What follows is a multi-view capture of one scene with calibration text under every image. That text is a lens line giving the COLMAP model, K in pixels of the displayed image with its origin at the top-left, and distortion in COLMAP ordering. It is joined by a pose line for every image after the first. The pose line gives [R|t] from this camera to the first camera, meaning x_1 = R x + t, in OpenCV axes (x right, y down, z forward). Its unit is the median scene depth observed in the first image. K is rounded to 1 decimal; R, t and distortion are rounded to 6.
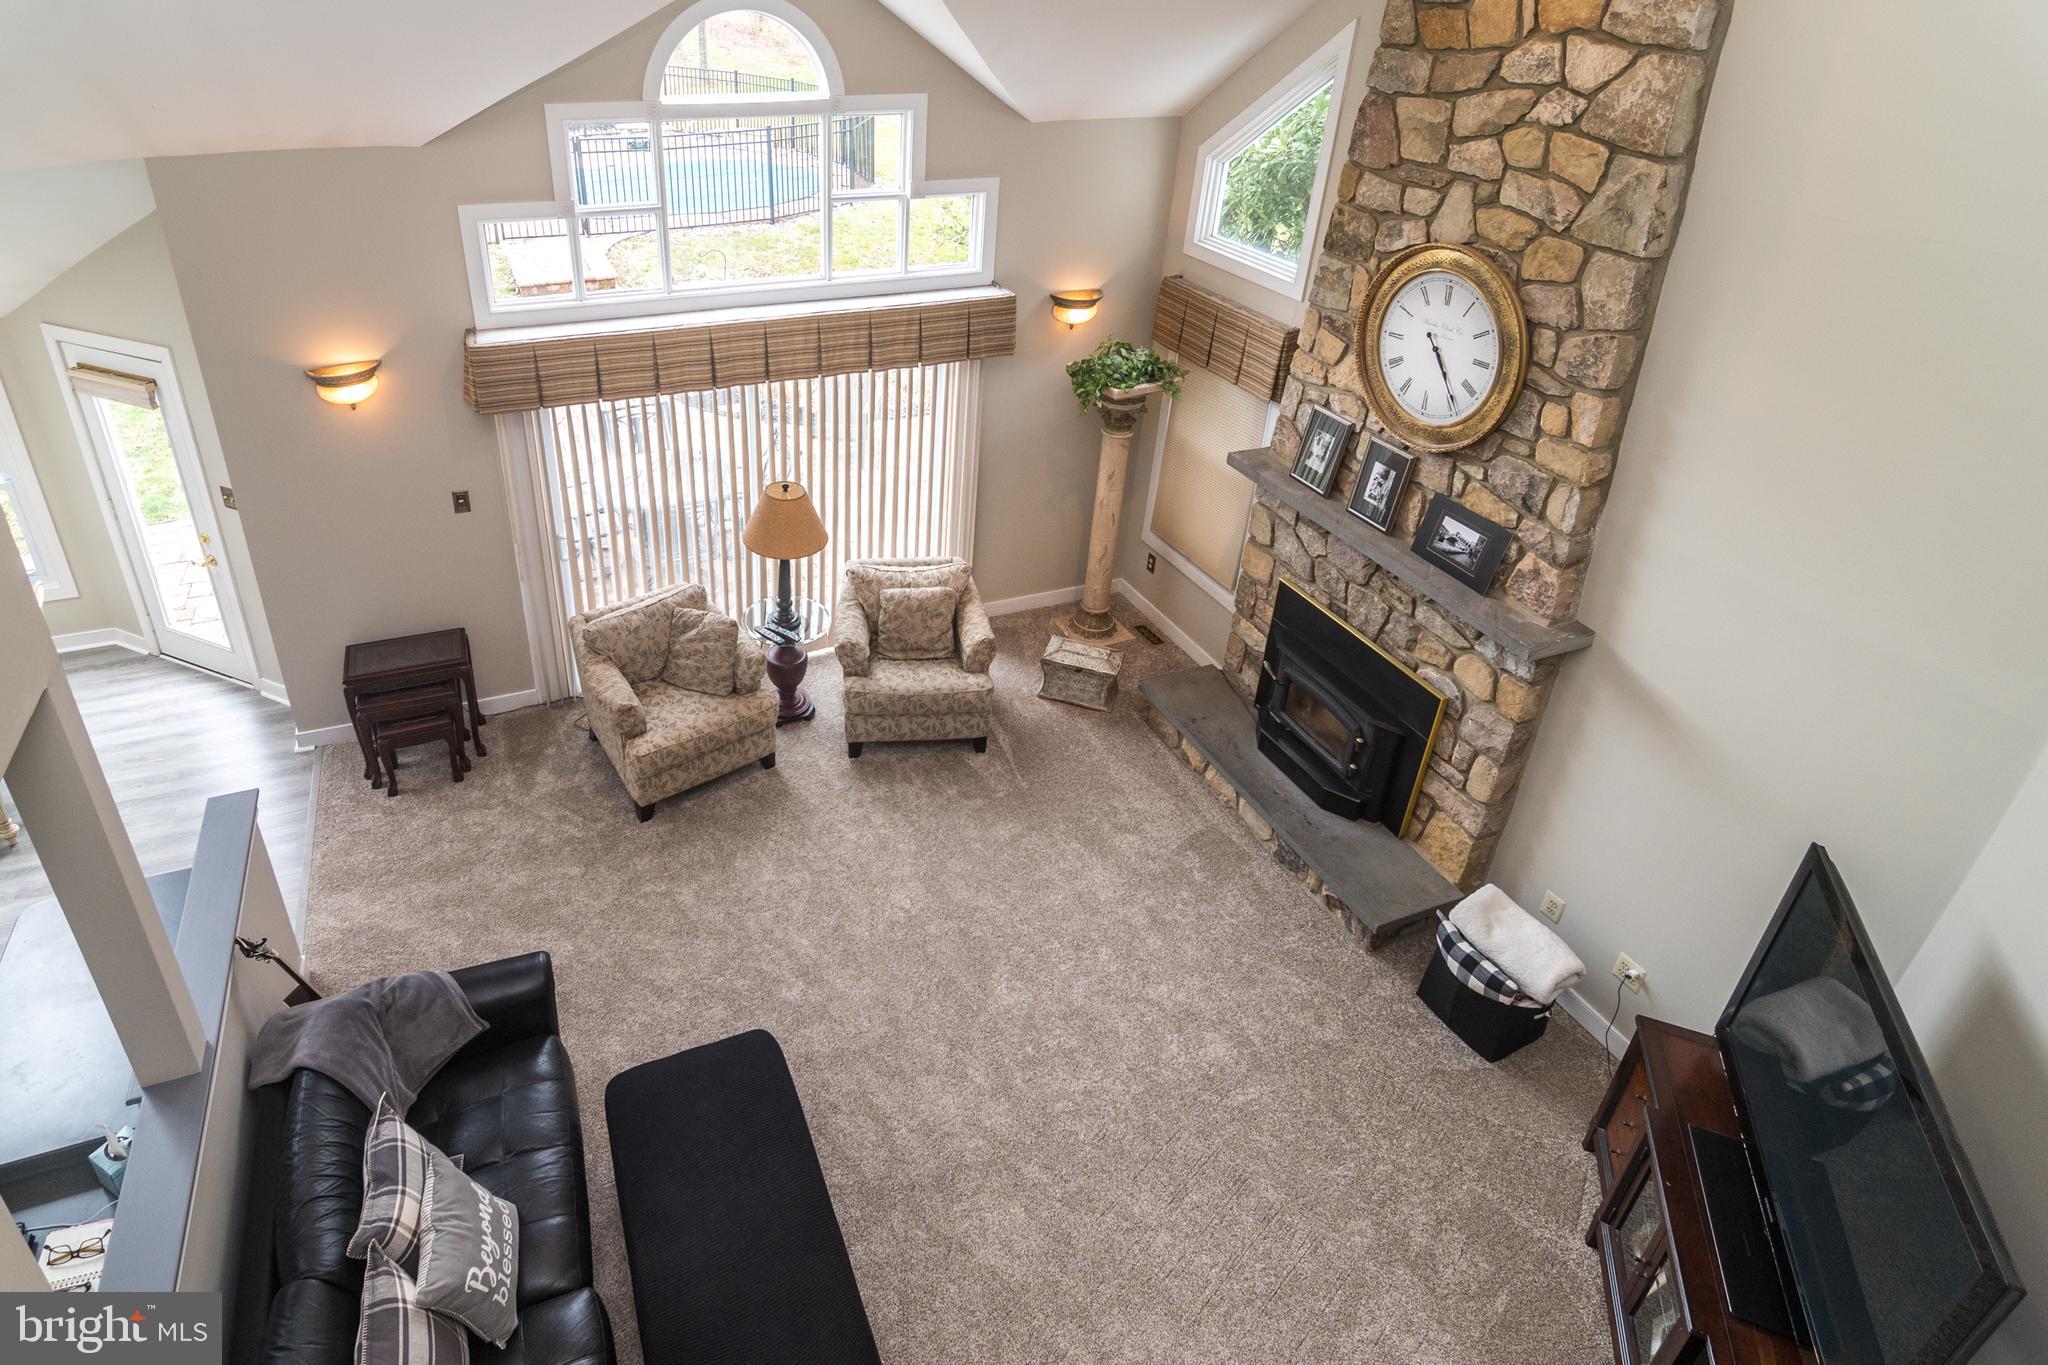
lens RADIAL K [[1118.8, 0, 871.6], [0, 1118.8, 528.1], [0, 0, 1]] dist [-0.001319, 0.000714]
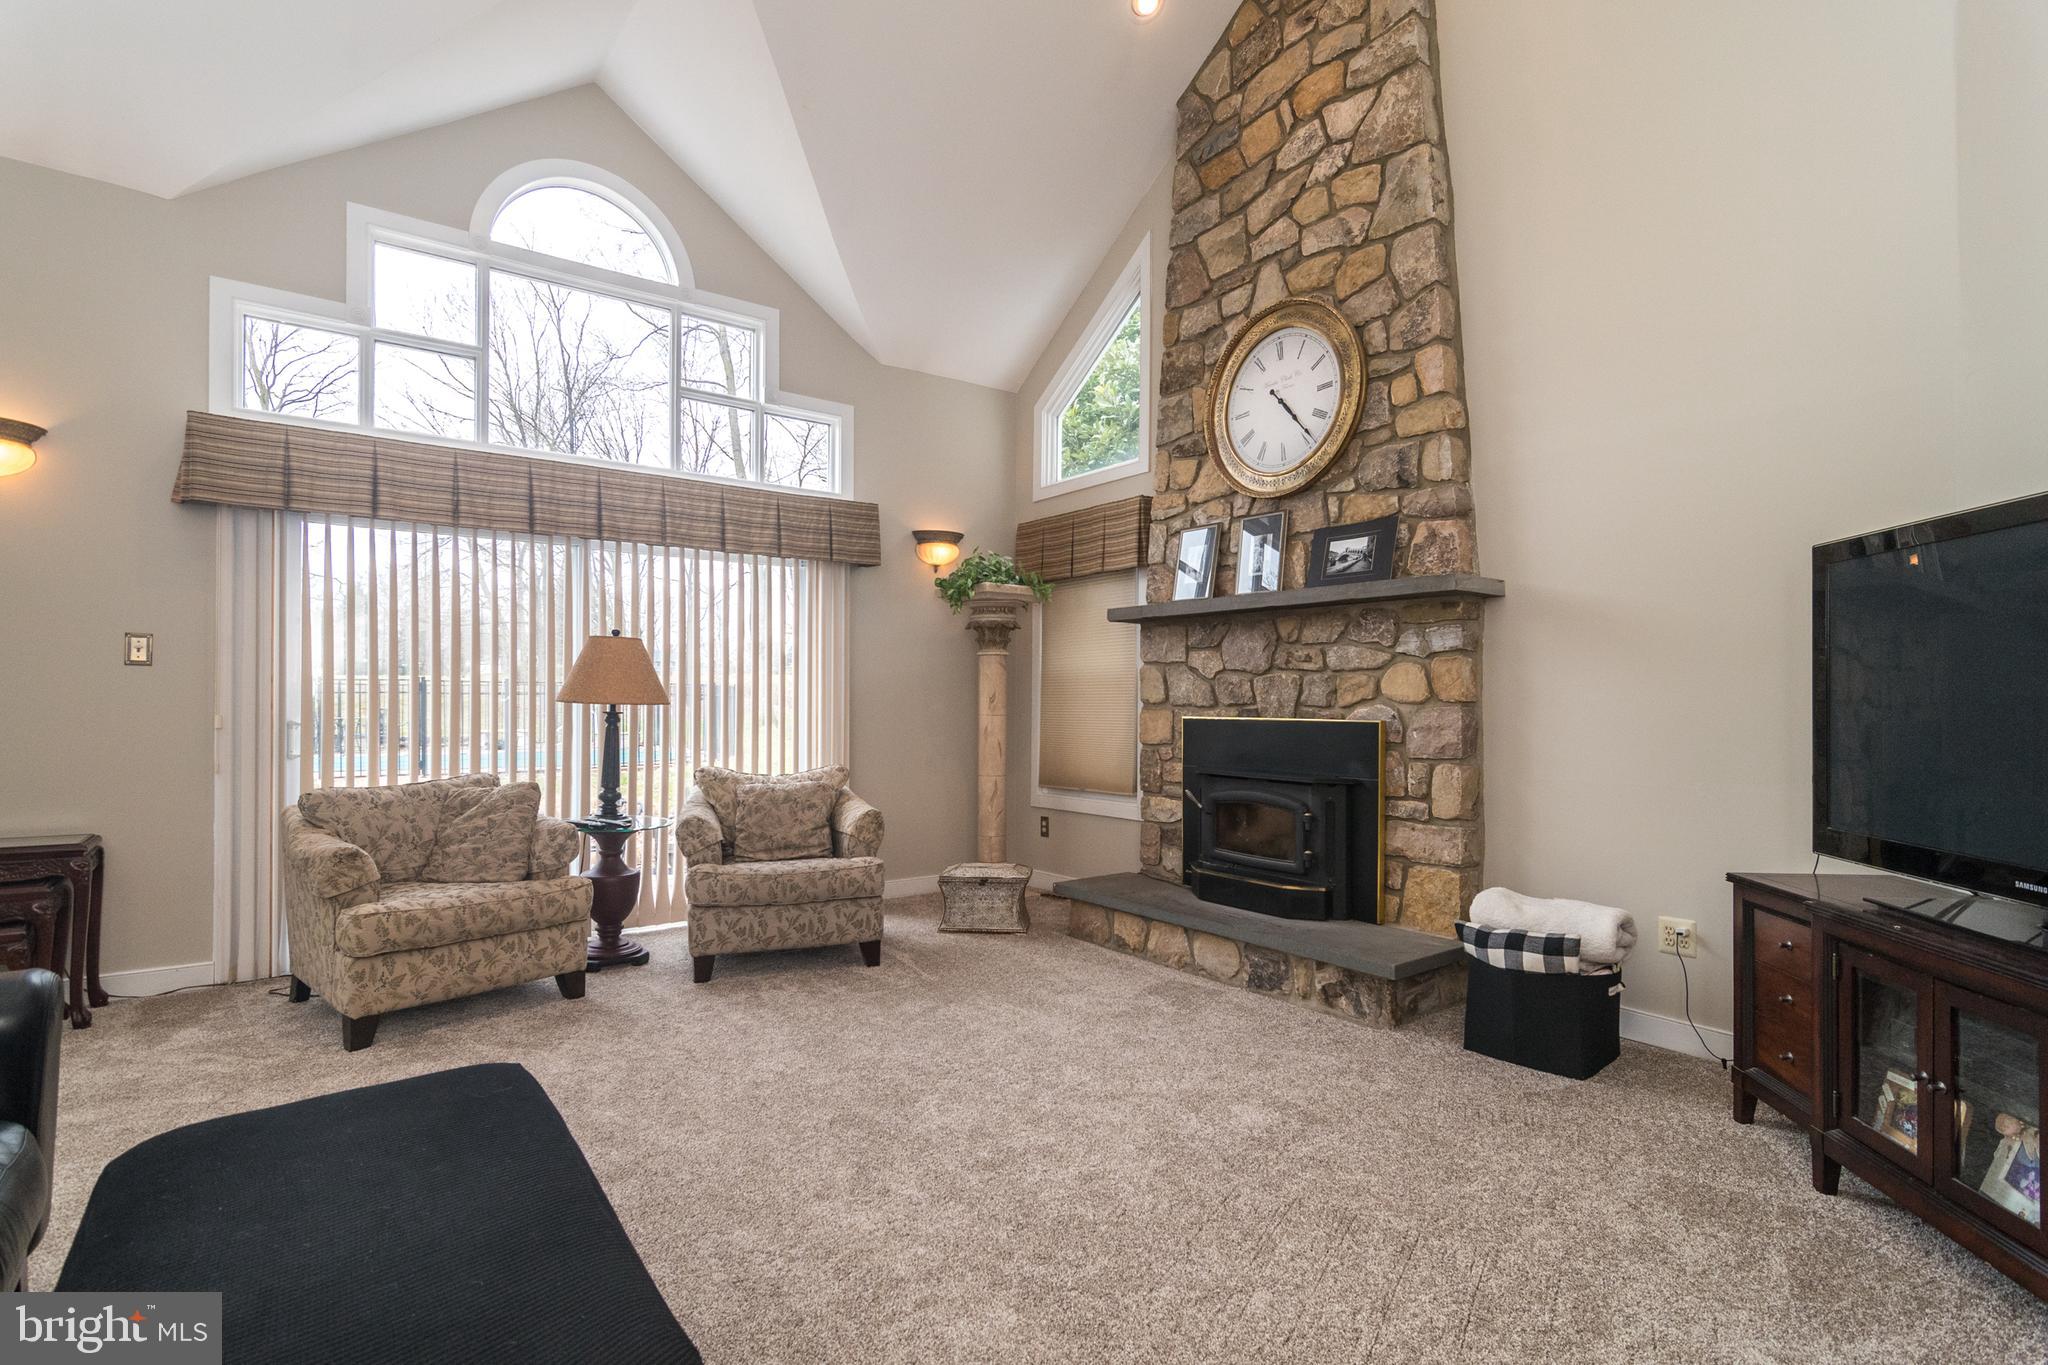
lens RADIAL K [[1005.0, 0, 1041.5], [0, 1005.0, 700.4], [0, 0, 1]] dist [-0.001280, -0.000241]
pose [[0.956770, -0.009622, 0.290686, 0.008487], [0.141938, 0.887802, -0.437792, 0.398449], [-0.253859, 0.460126, 0.850788, 0.321033]]
